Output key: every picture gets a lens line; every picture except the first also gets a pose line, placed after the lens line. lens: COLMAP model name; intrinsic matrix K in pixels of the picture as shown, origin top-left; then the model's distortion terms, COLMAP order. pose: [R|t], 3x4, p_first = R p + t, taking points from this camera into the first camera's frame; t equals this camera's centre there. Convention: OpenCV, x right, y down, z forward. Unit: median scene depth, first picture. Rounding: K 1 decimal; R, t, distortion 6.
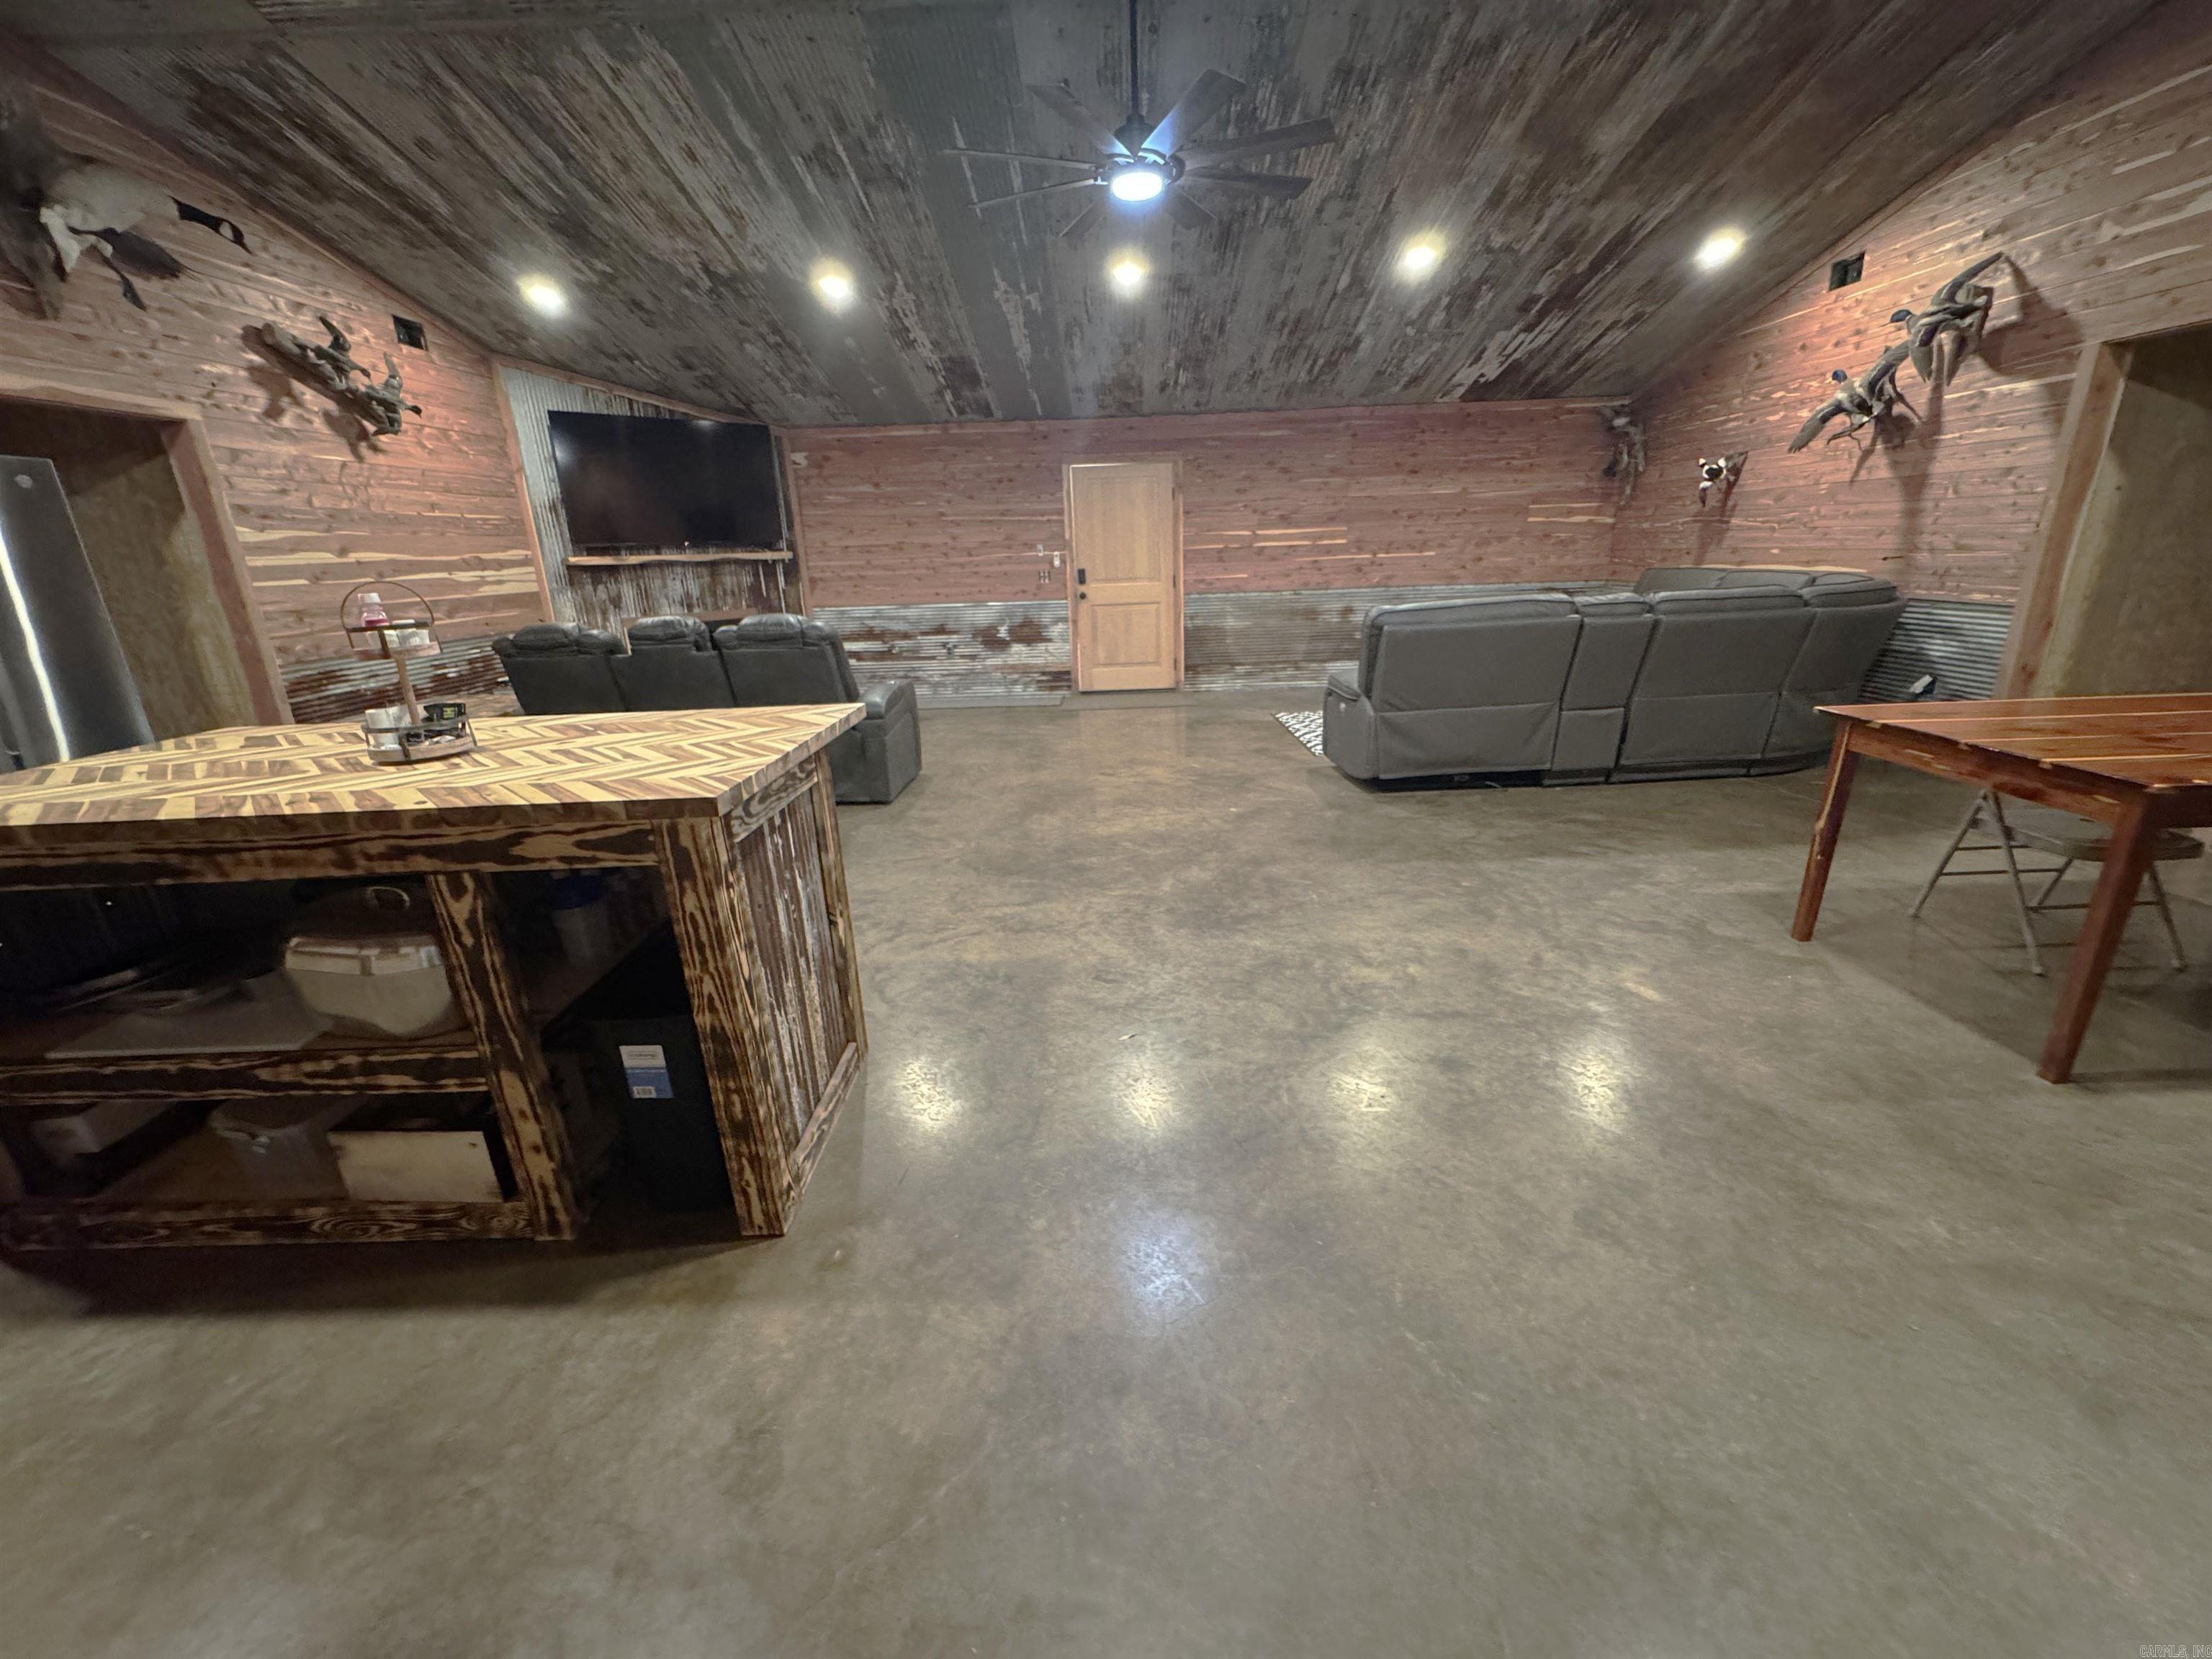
lens RADIAL K [[881.4, 0, 1107.0], [0, 881.4, 825.2], [0, 0, 1]] dist [-0.001126, -0.000658]
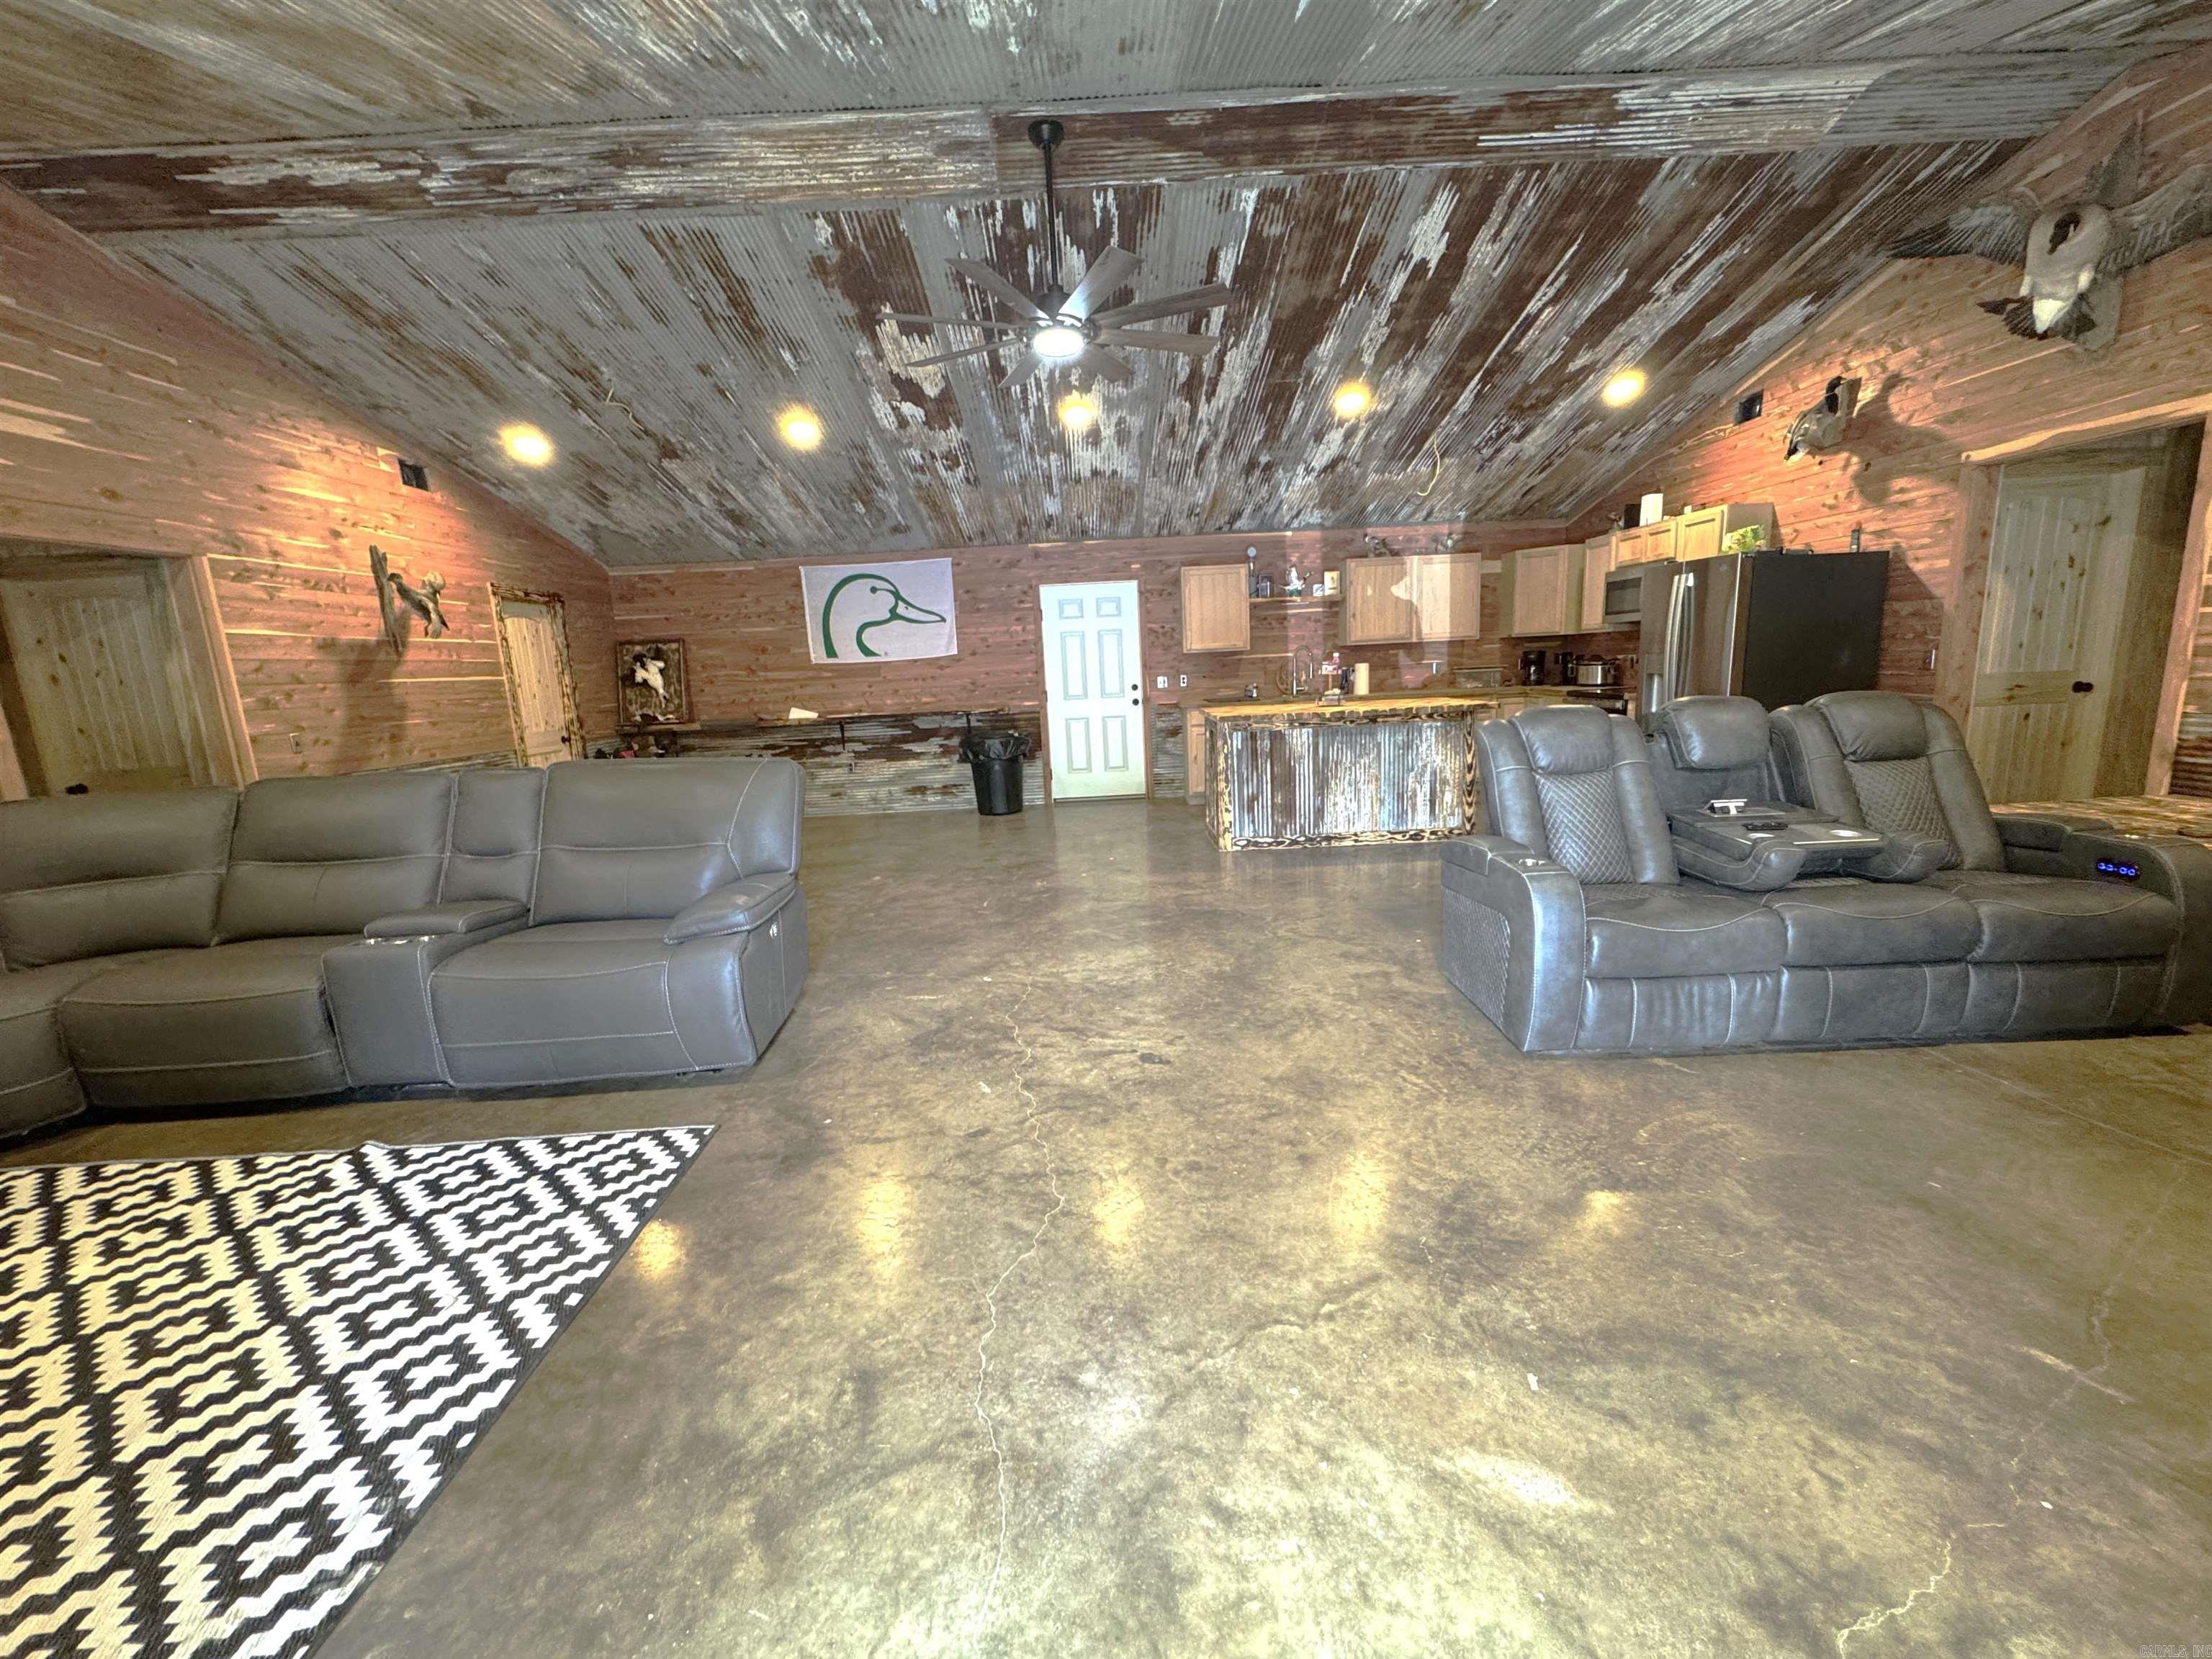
lens RADIAL K [[881.4, 0, 1107.0], [0, 881.4, 825.2], [0, 0, 1]] dist [-0.001126, -0.000658]
pose [[-0.996159, 0.087439, -0.004647, 0.017611], [0.074891, 0.878302, 0.472204, -0.401394], [0.045371, 0.470042, -0.881477, 1.272512]]
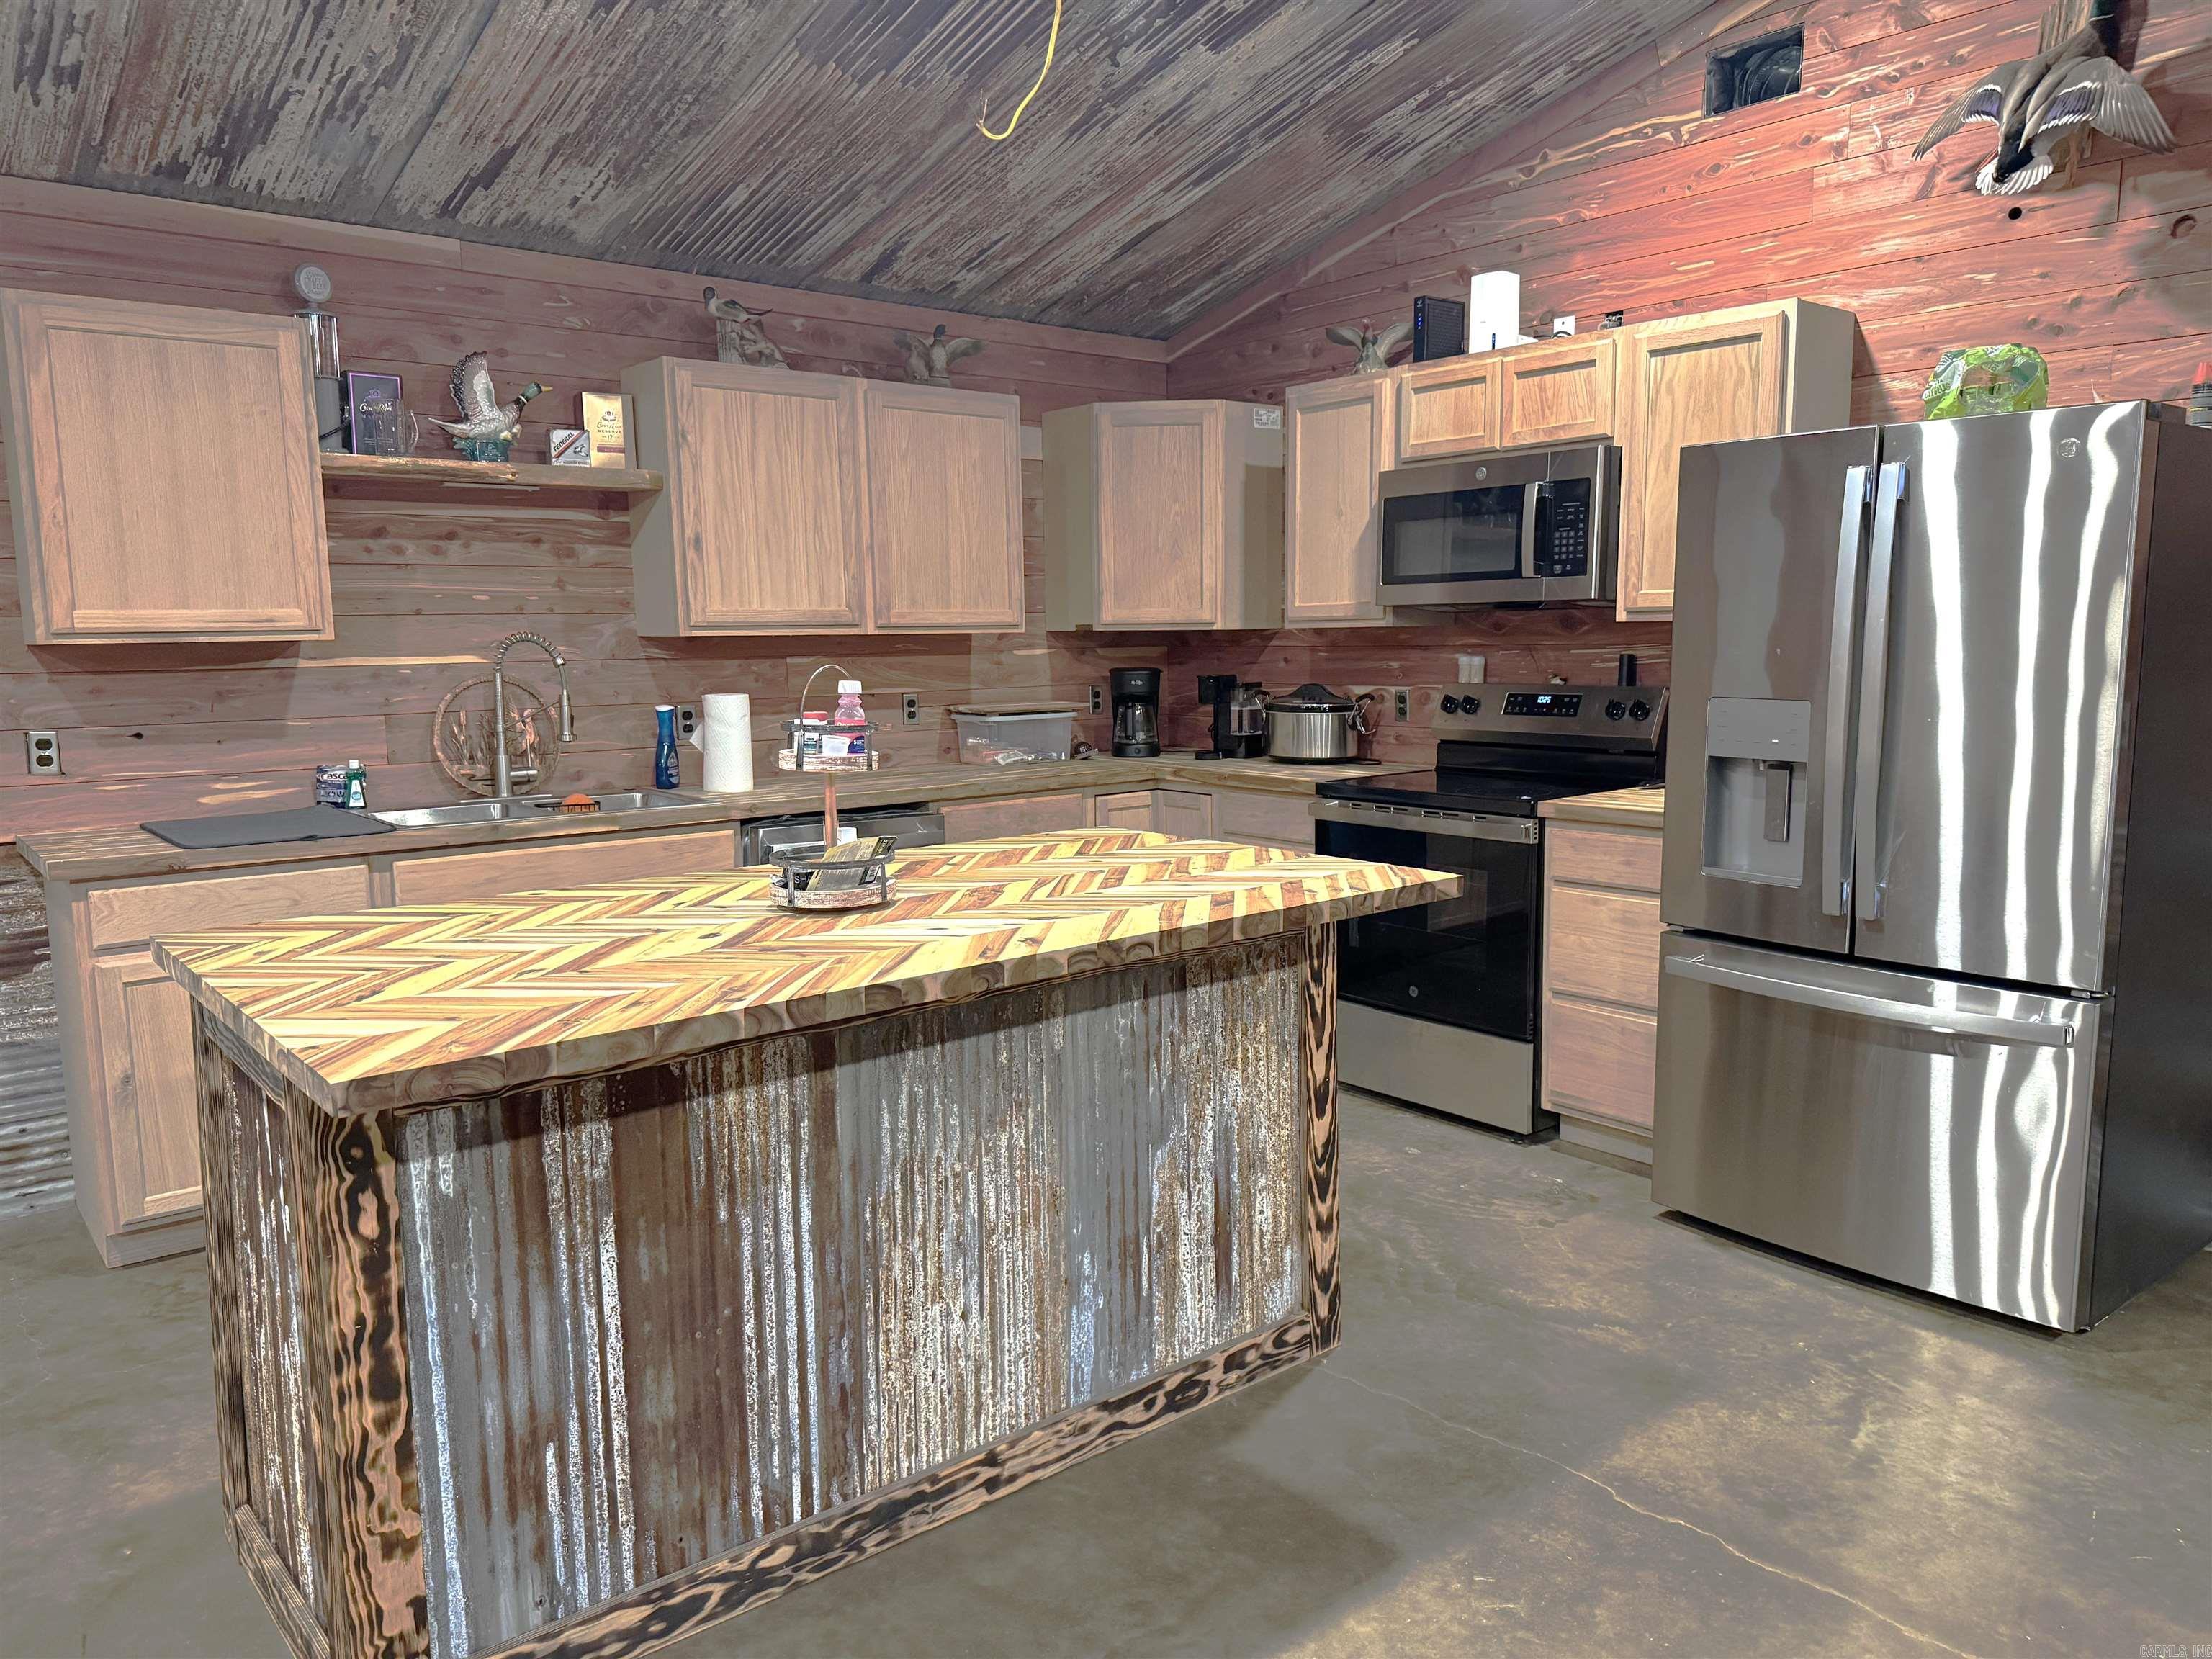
lens RADIAL K [[1547.8, 0, 1102.3], [0, 1547.8, 836.9], [0, 0, 1]] dist [0.097648, -0.139909]
pose [[-0.764681, 0.133607, -0.630407, -0.051732], [-0.155879, 0.910868, 0.382127, -0.209881], [0.625272, 0.390472, -0.675697, 0.644760]]
